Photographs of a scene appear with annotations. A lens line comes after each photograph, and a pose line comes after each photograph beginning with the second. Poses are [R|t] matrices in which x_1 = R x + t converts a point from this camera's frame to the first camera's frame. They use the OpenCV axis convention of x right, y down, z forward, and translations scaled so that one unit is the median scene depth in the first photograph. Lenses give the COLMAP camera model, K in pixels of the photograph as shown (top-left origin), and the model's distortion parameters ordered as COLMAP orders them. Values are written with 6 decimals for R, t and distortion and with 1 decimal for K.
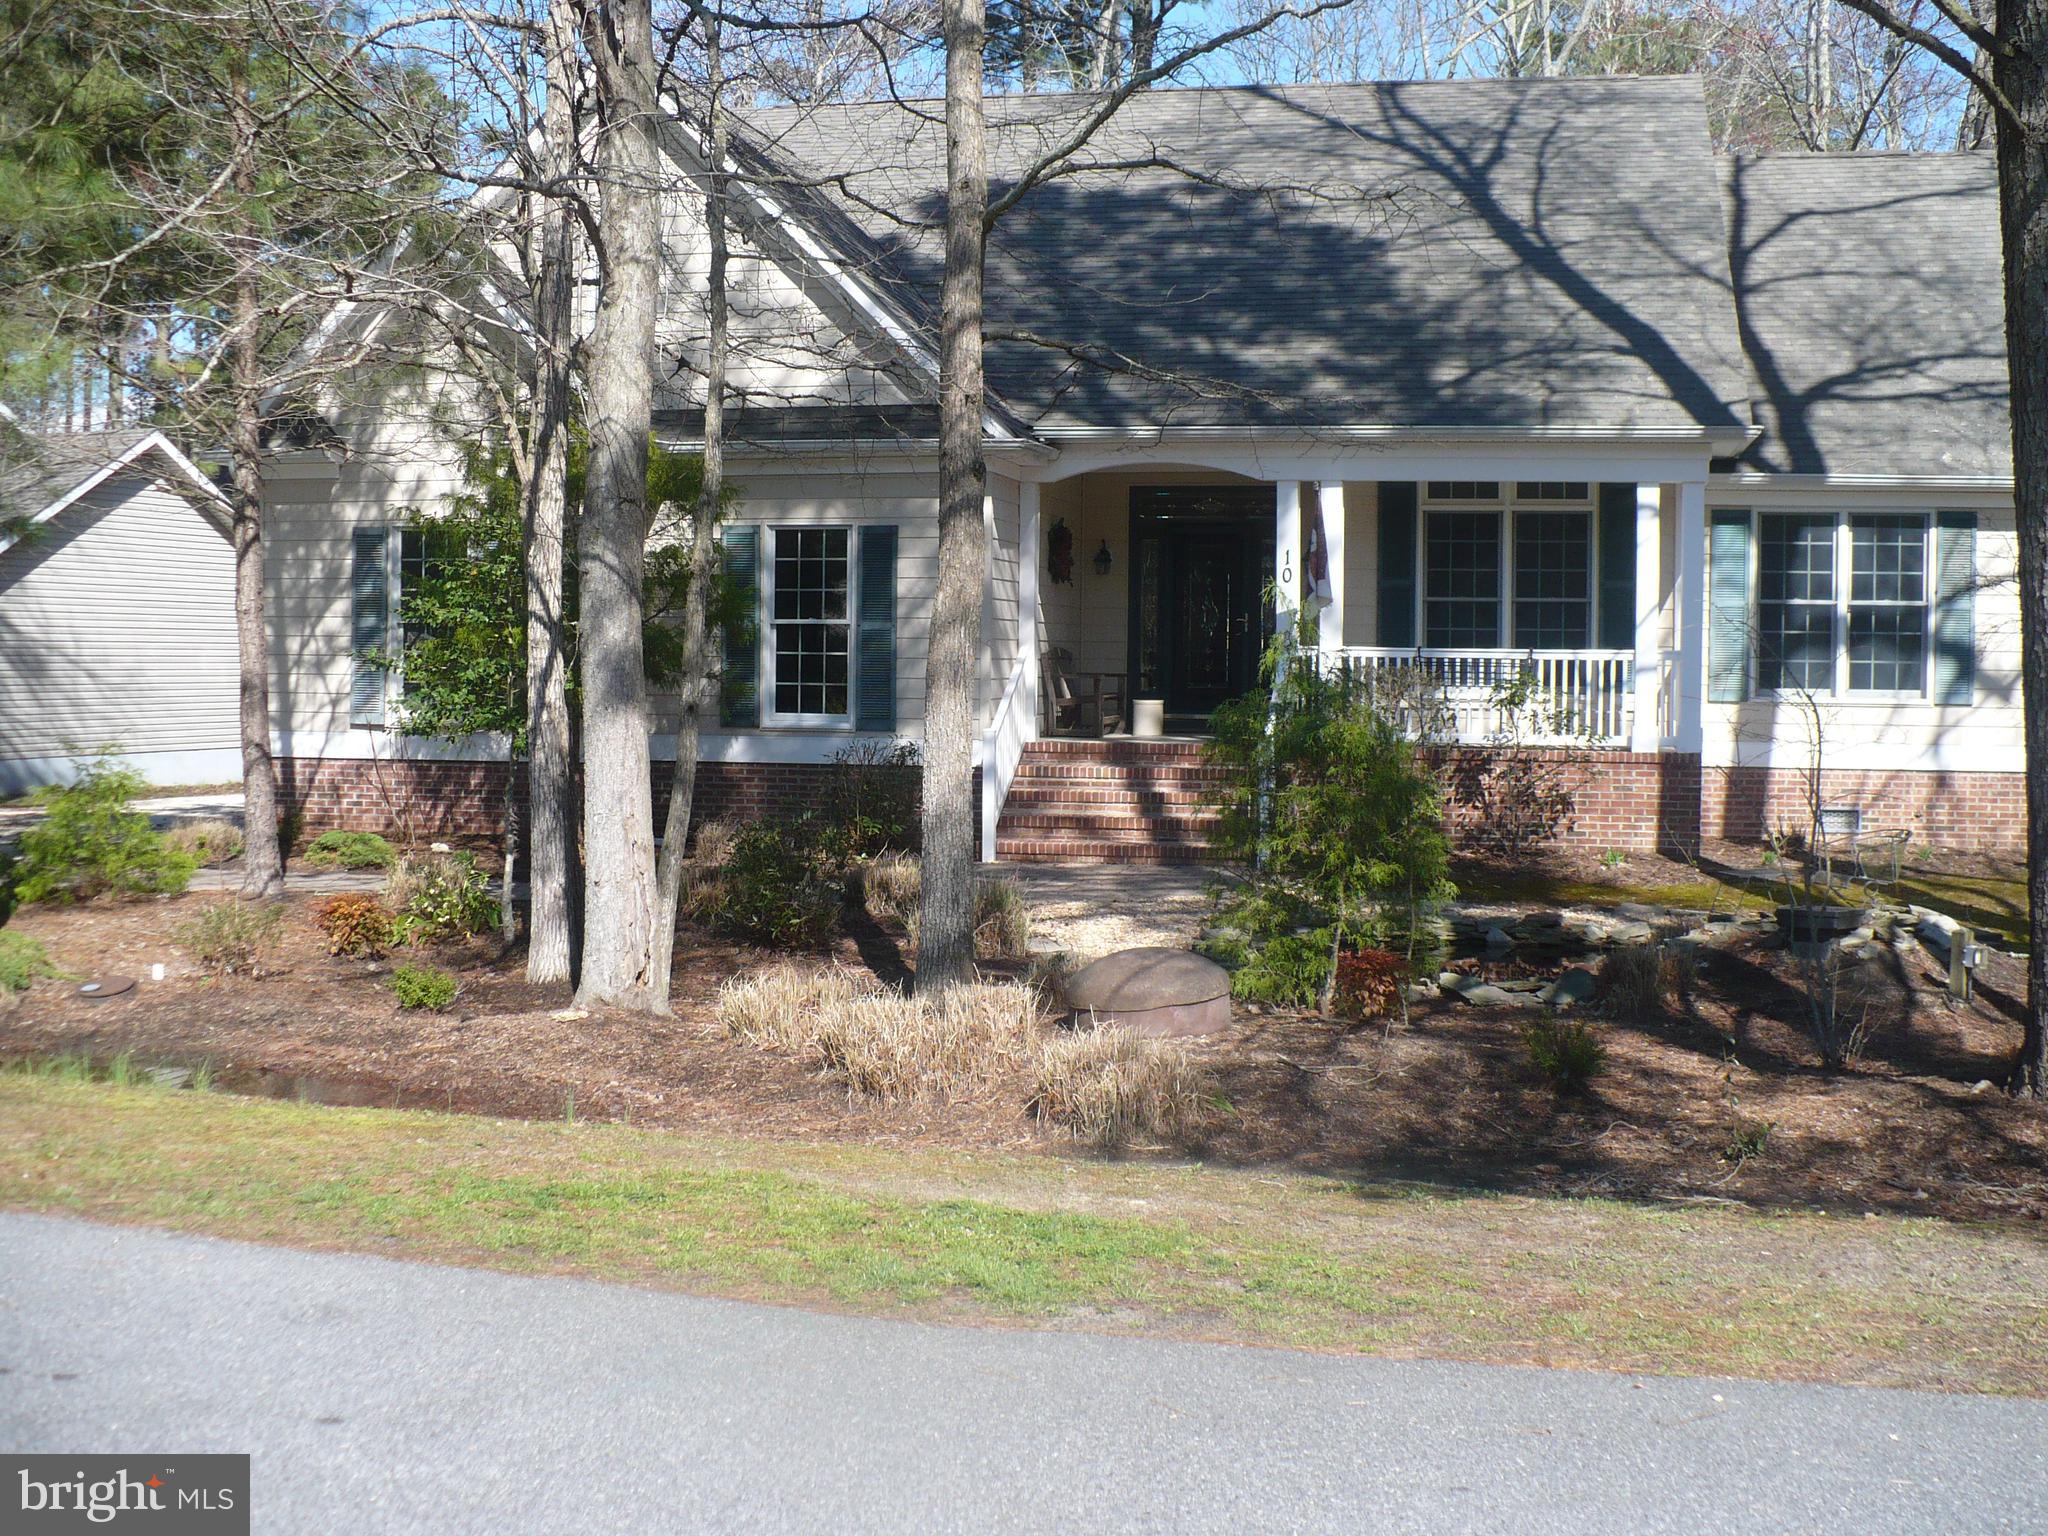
lens RADIAL K [[2221.0, 0, 1024.0], [0, 2221.0, 768.0], [0, 0, 1]] dist [-0.232354, 0.010862]
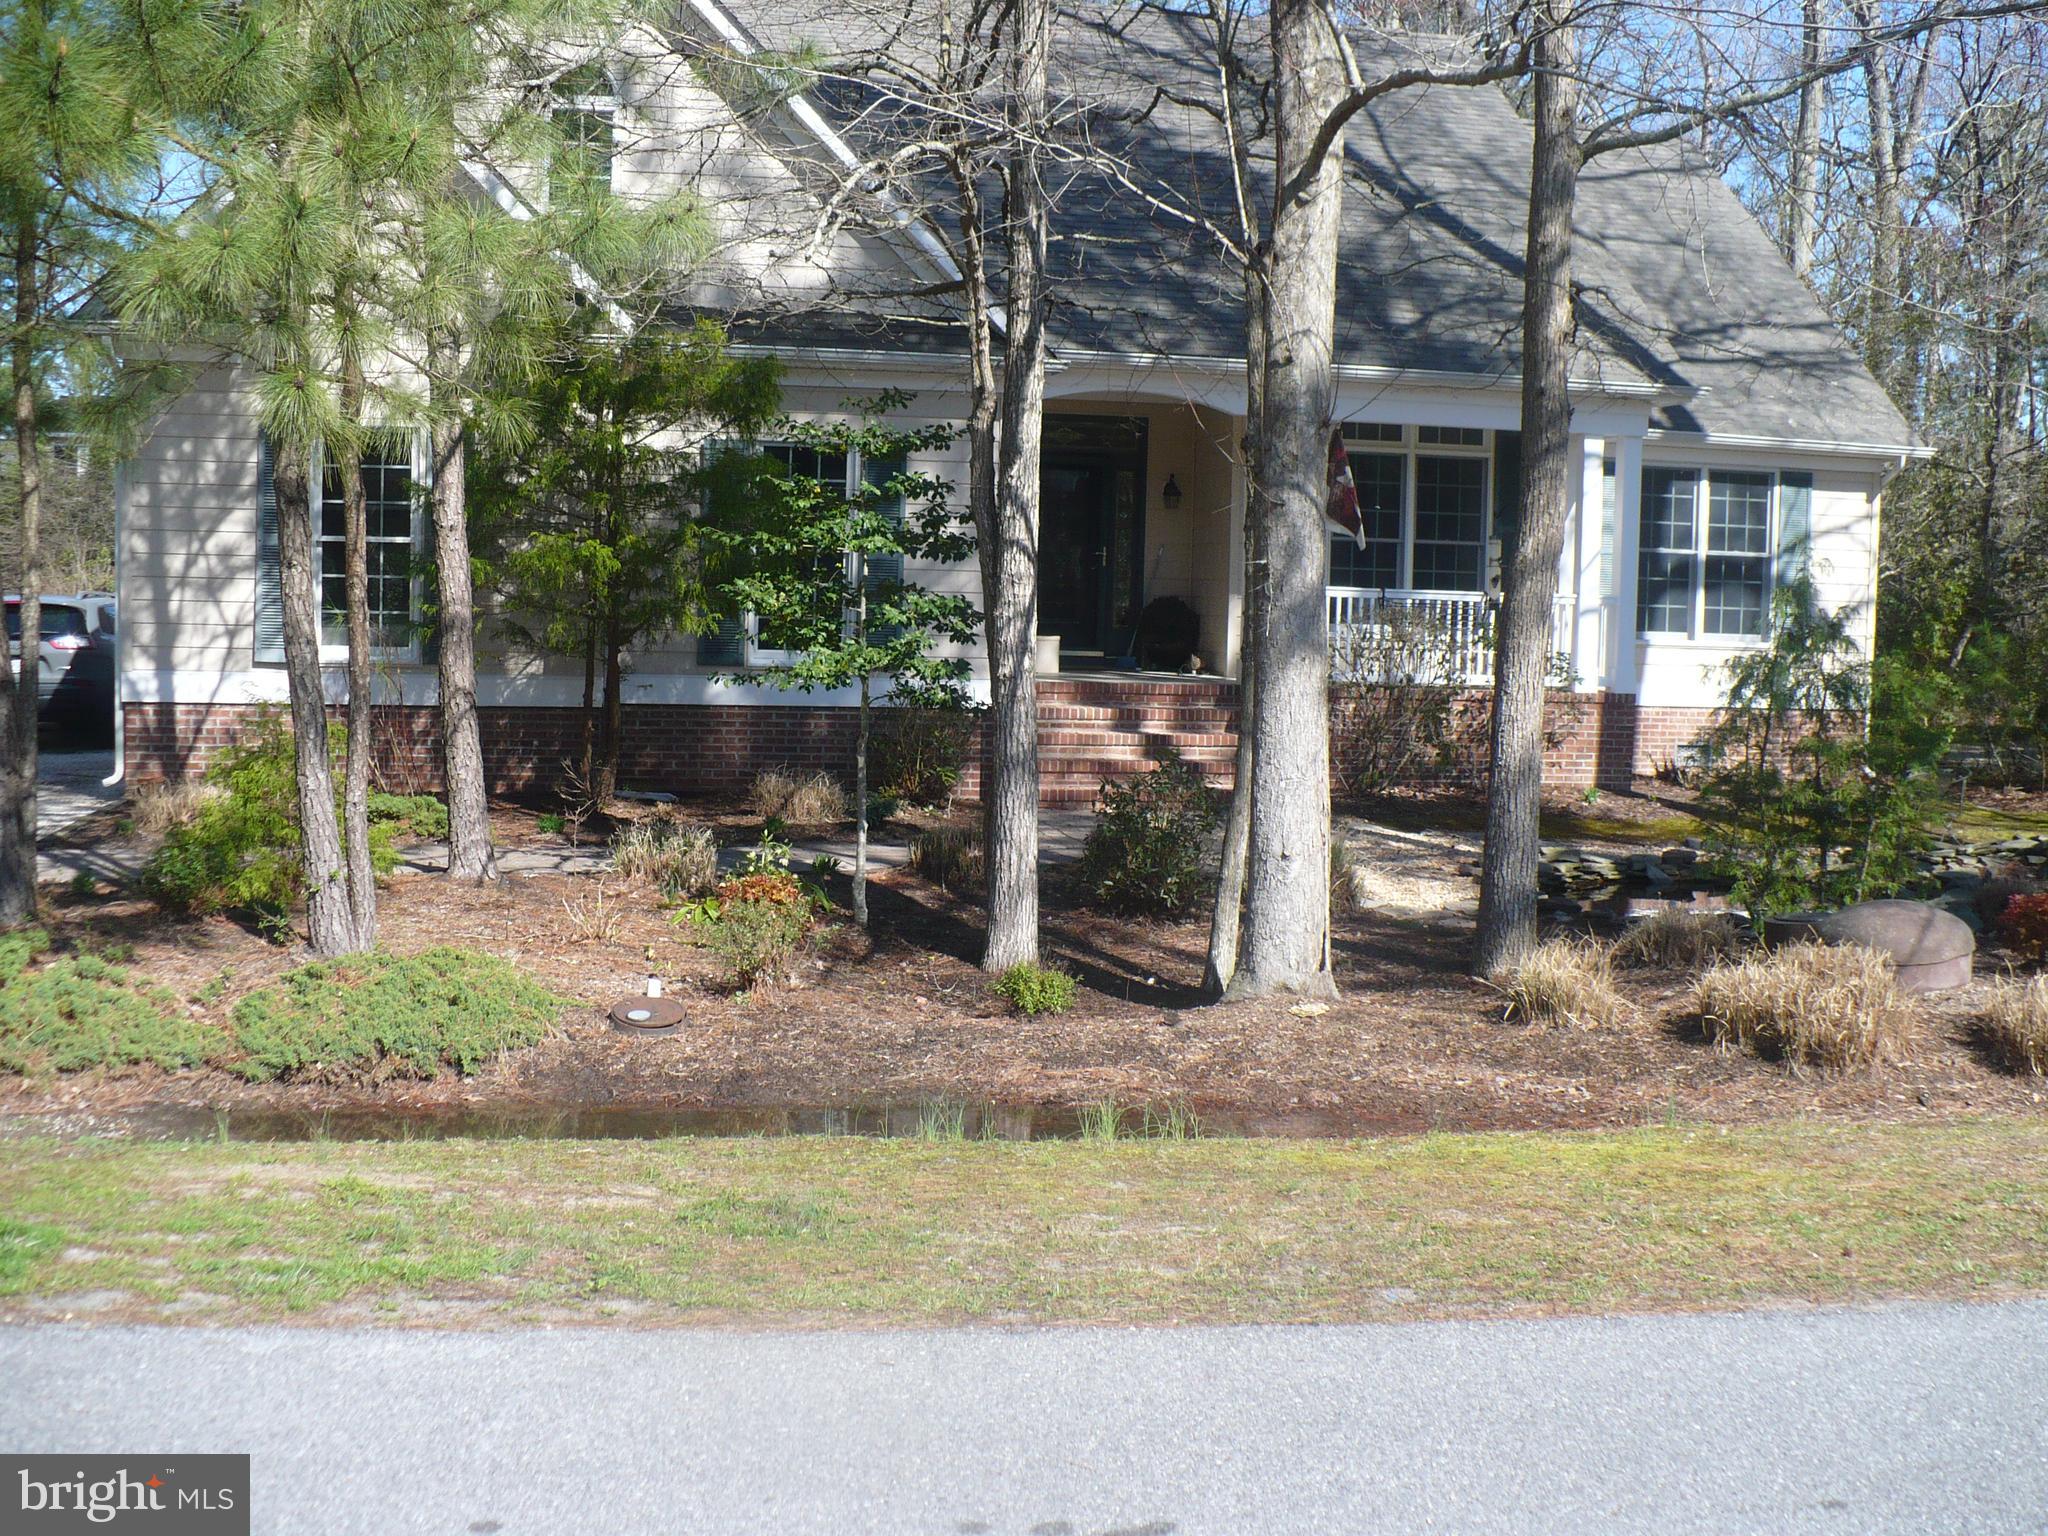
lens RADIAL K [[2246.7, 0, 1024.0], [0, 2246.7, 768.0], [0, 0, 1]] dist [-0.204000, 0.001531]
pose [[0.914577, -0.015421, 0.404118, -0.378035], [0.001009, 0.999357, 0.035850, -0.009065], [-0.404411, -0.032380, 0.914004, 0.126920]]
